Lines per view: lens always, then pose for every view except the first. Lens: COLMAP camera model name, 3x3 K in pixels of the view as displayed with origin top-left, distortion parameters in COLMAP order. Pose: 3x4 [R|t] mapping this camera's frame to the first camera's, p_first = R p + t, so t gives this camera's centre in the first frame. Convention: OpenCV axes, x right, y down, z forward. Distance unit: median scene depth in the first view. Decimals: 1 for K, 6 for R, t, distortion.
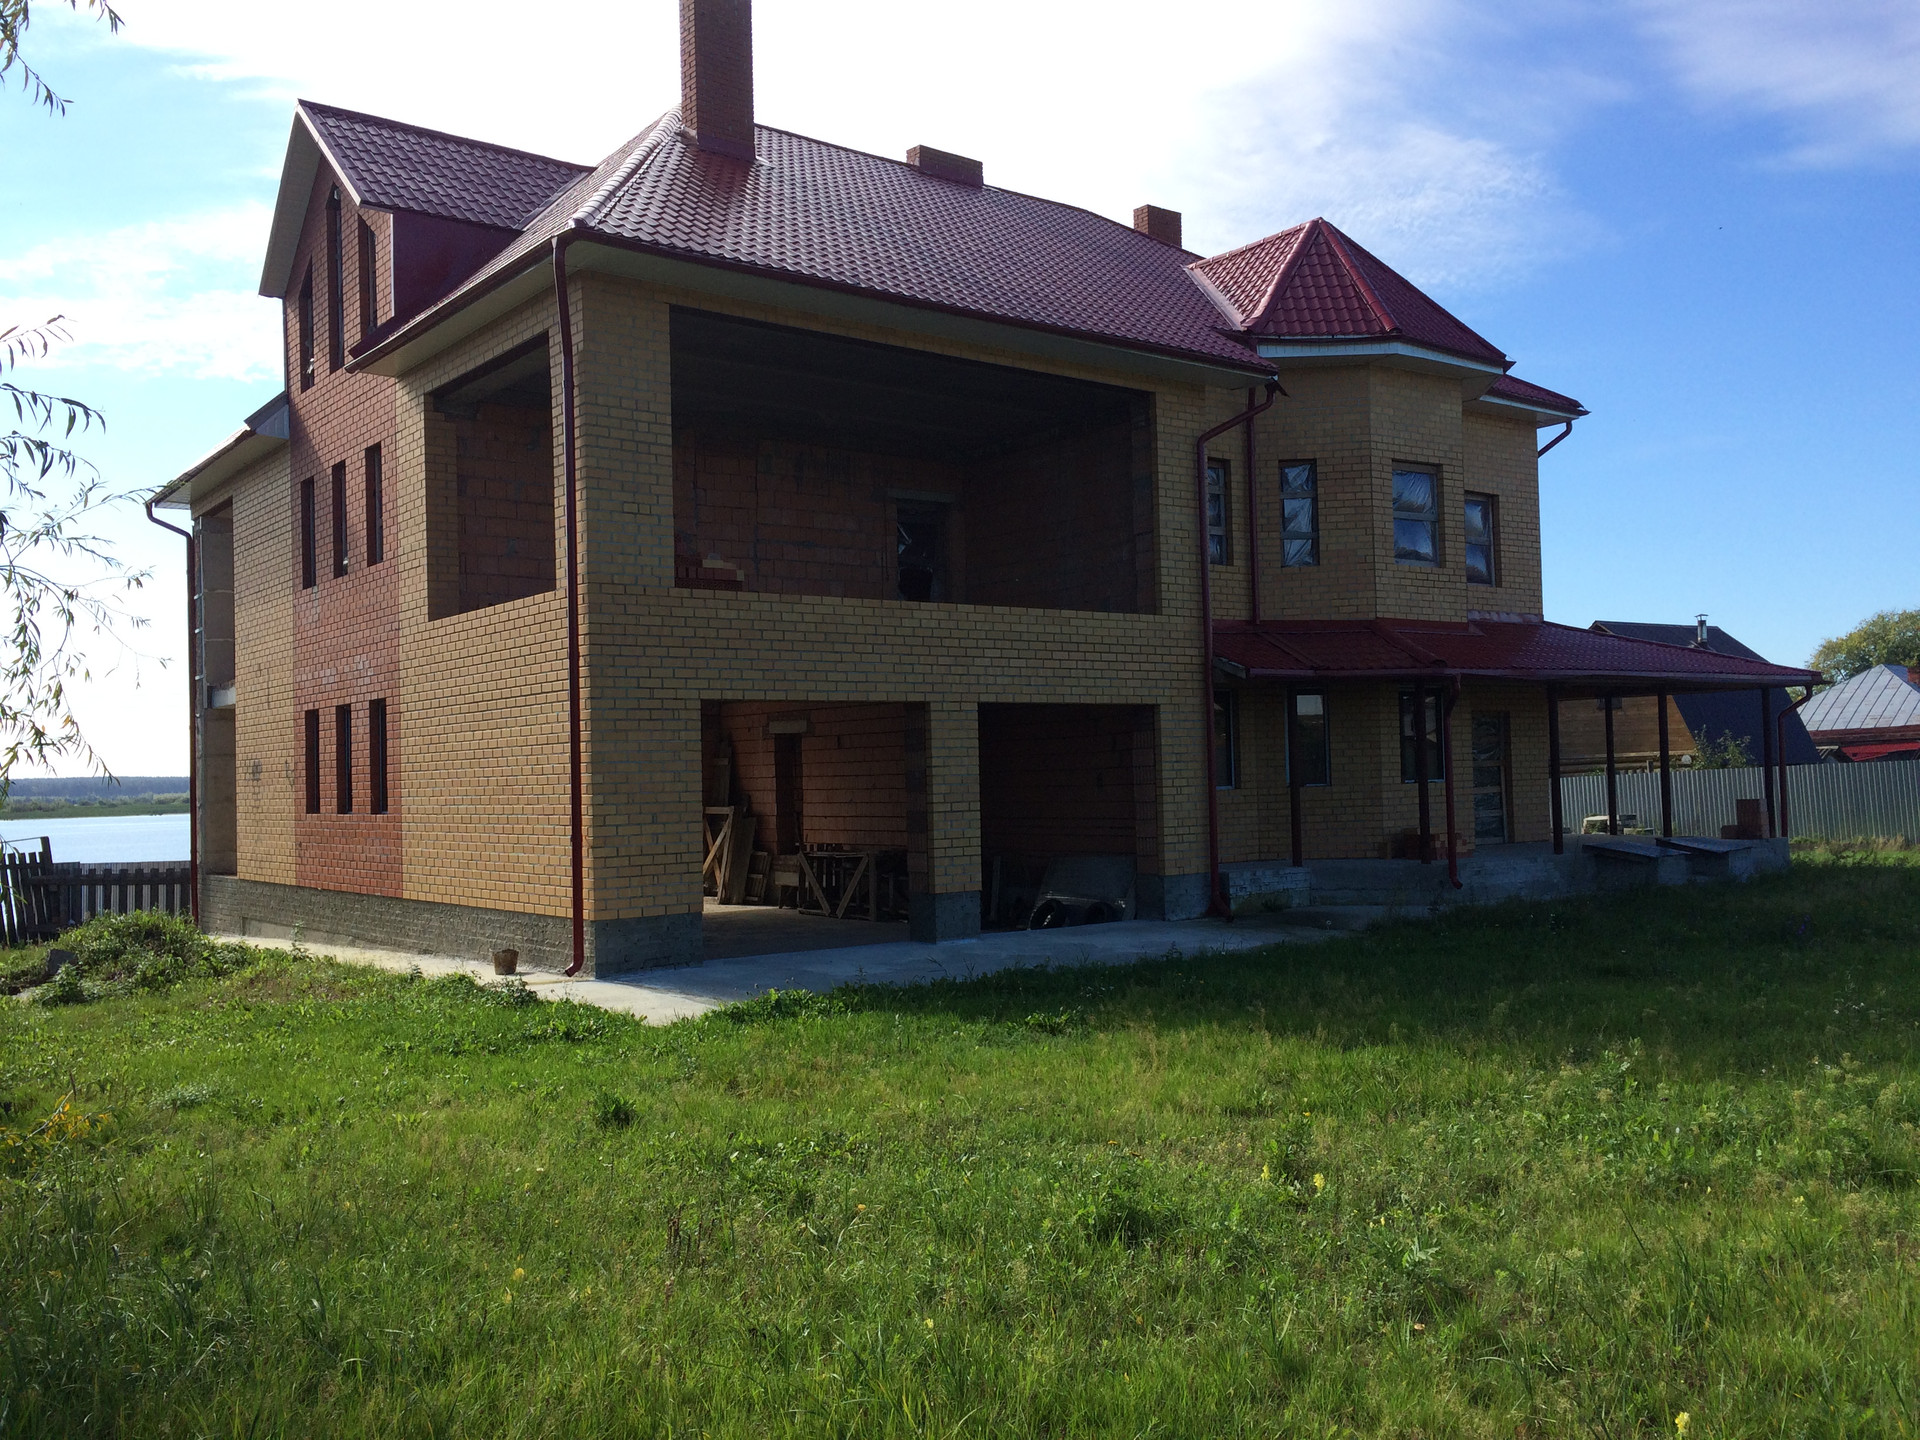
lens RADIAL K [[1641.7, 0, 960.0], [0, 1641.7, 720.0], [0, 0, 1]] dist [0.077191, -0.094424]
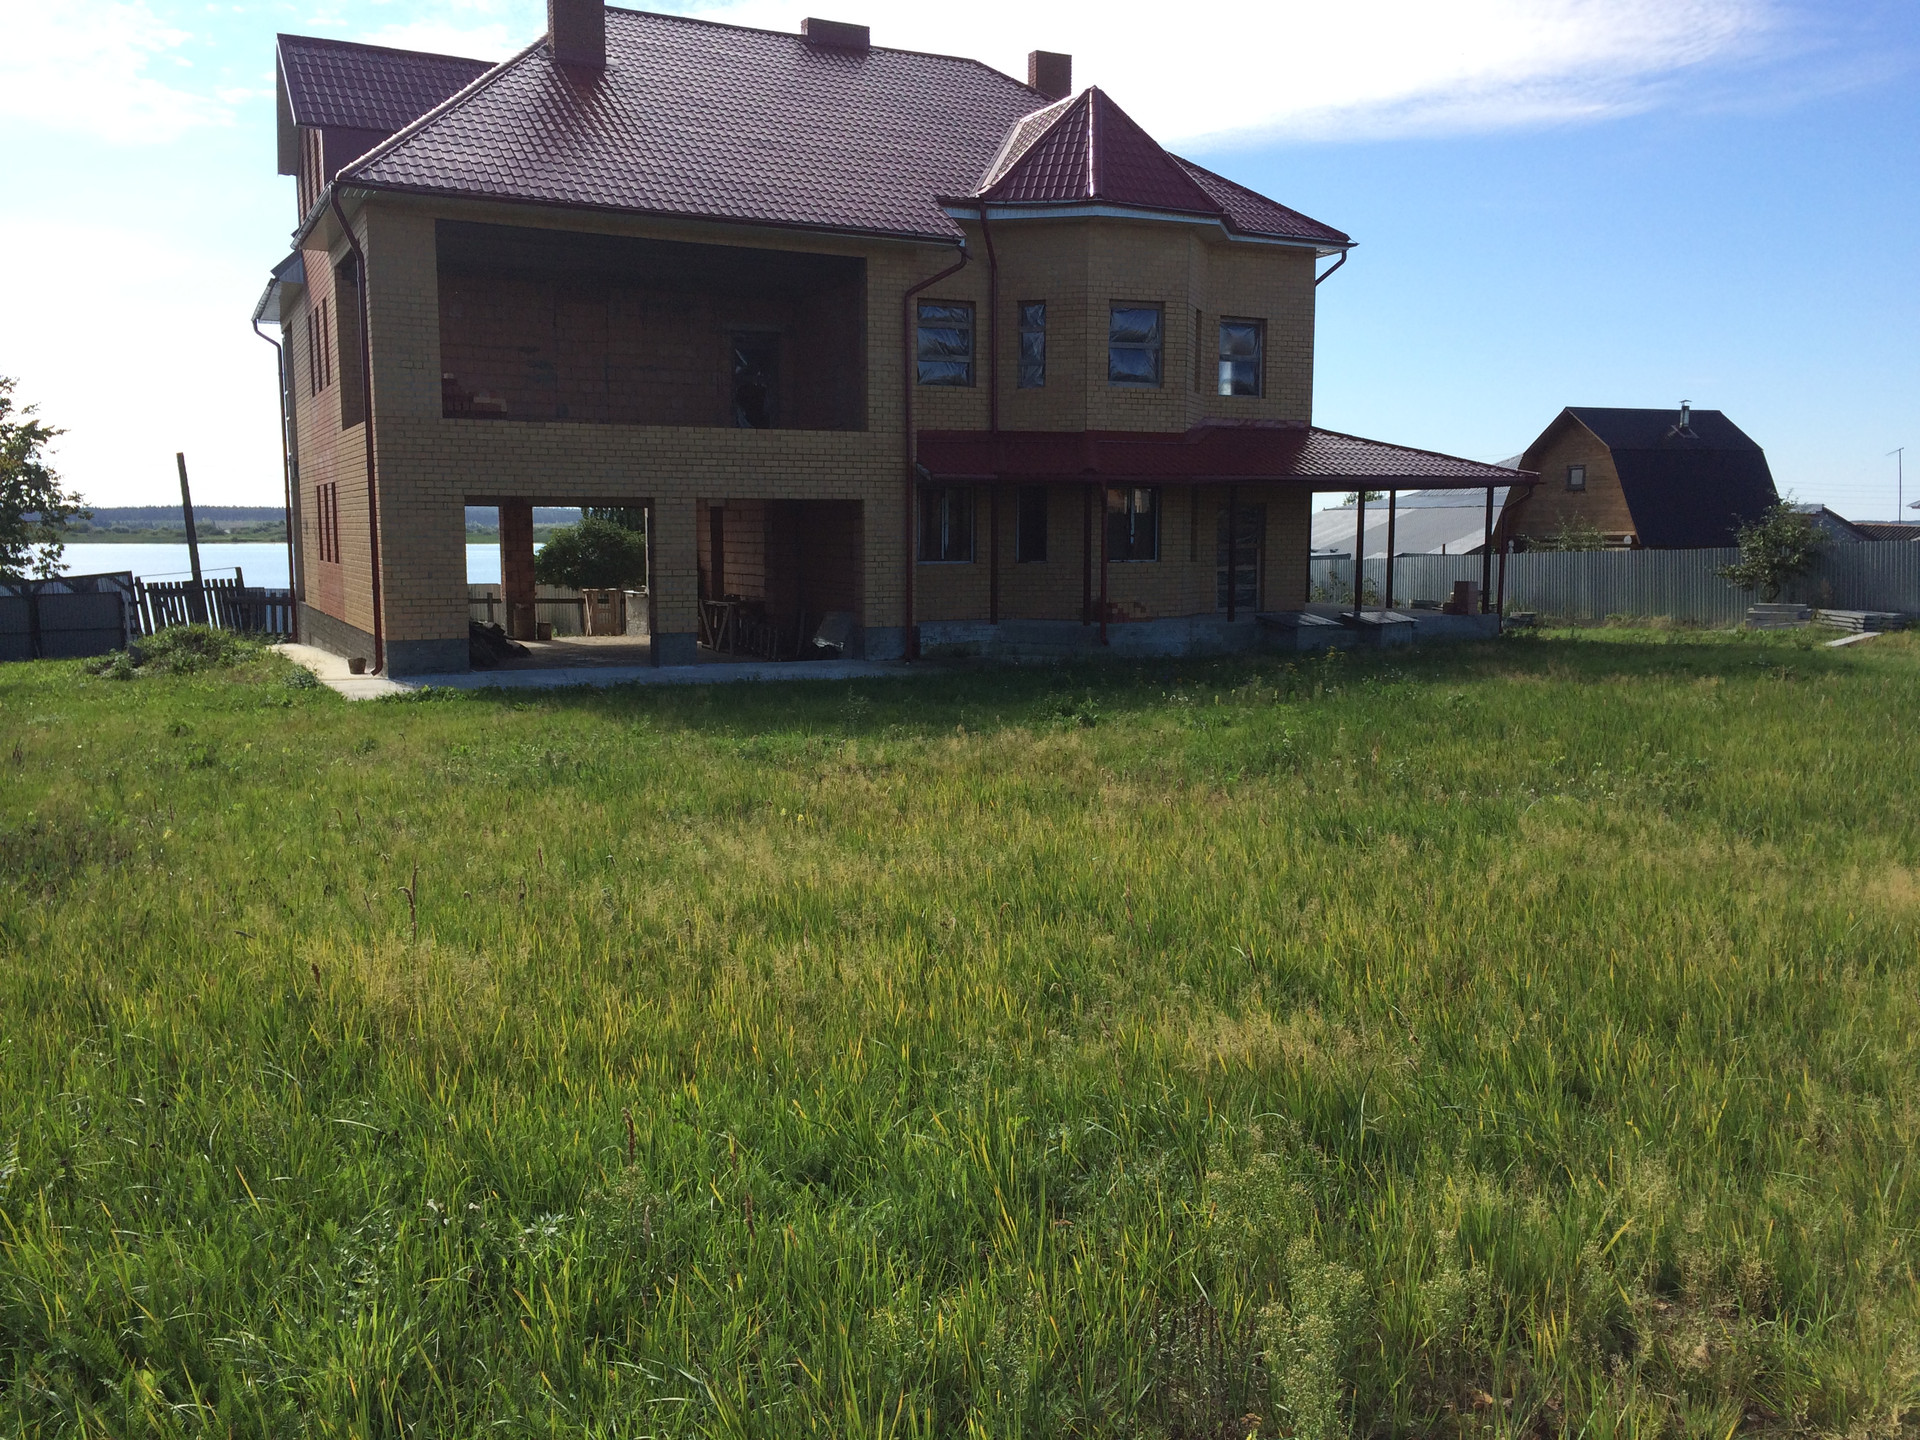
lens RADIAL K [[1641.7, 0, 960.0], [0, 1641.7, 720.0], [0, 0, 1]] dist [0.077191, -0.094424]
pose [[0.980093, 0.047225, -0.192838, 0.482196], [-0.017144, 0.987801, 0.154776, -0.042525], [0.197795, -0.148389, 0.968947, -0.321395]]
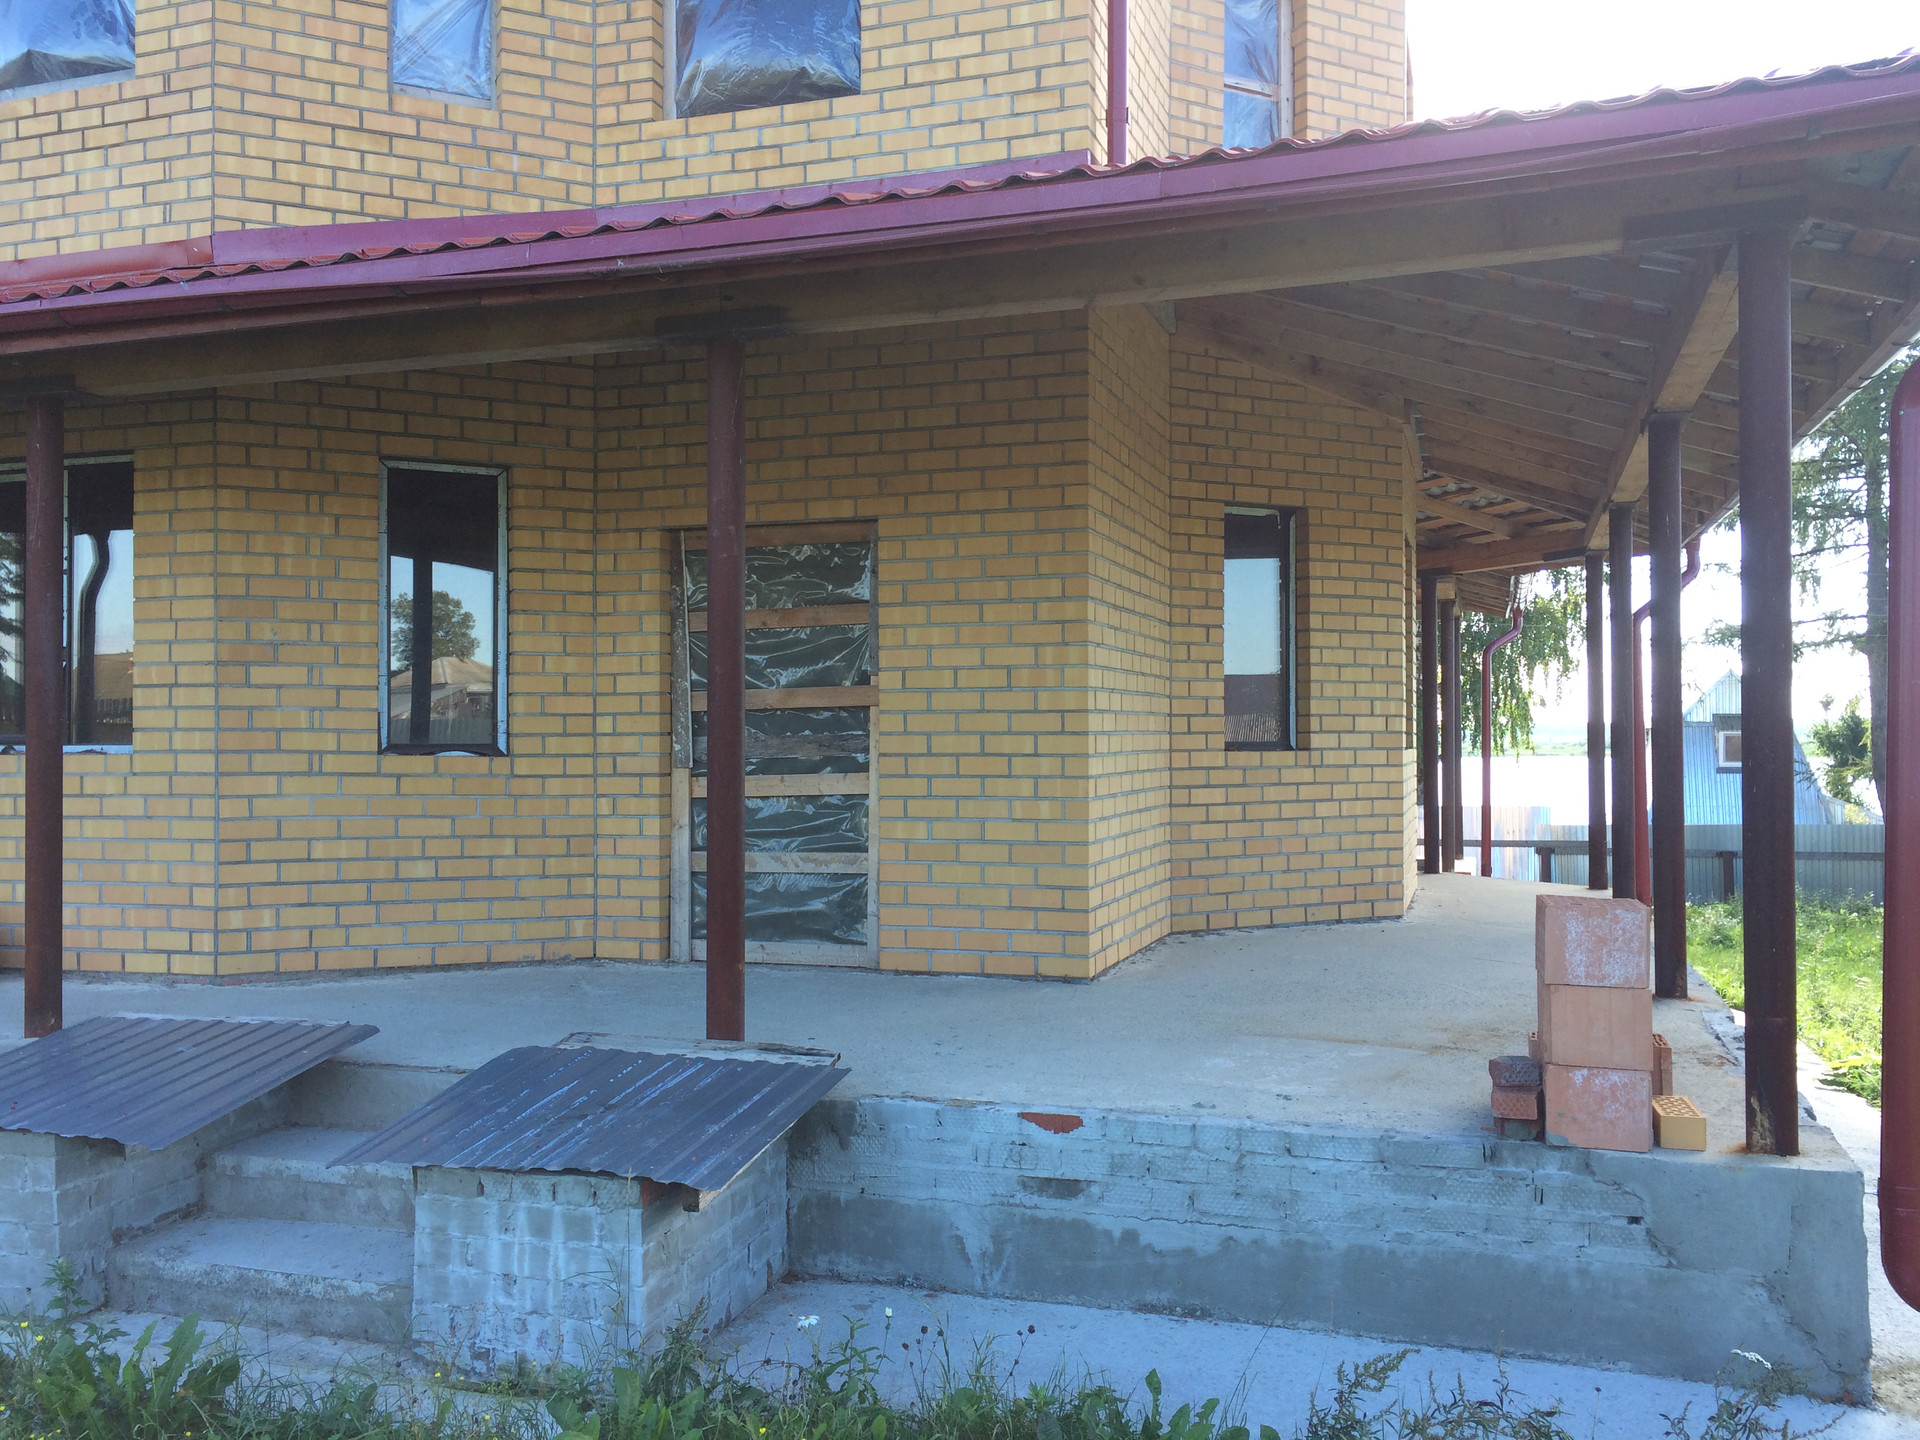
lens RADIAL K [[1641.7, 0, 960.0], [0, 1641.7, 720.0], [0, 0, 1]] dist [0.077191, -0.094424]
pose [[0.562467, 0.009036, -0.826770, 0.792134], [0.019803, 0.999506, 0.024396, 0.031968], [0.826582, -0.030094, 0.562011, 1.156694]]
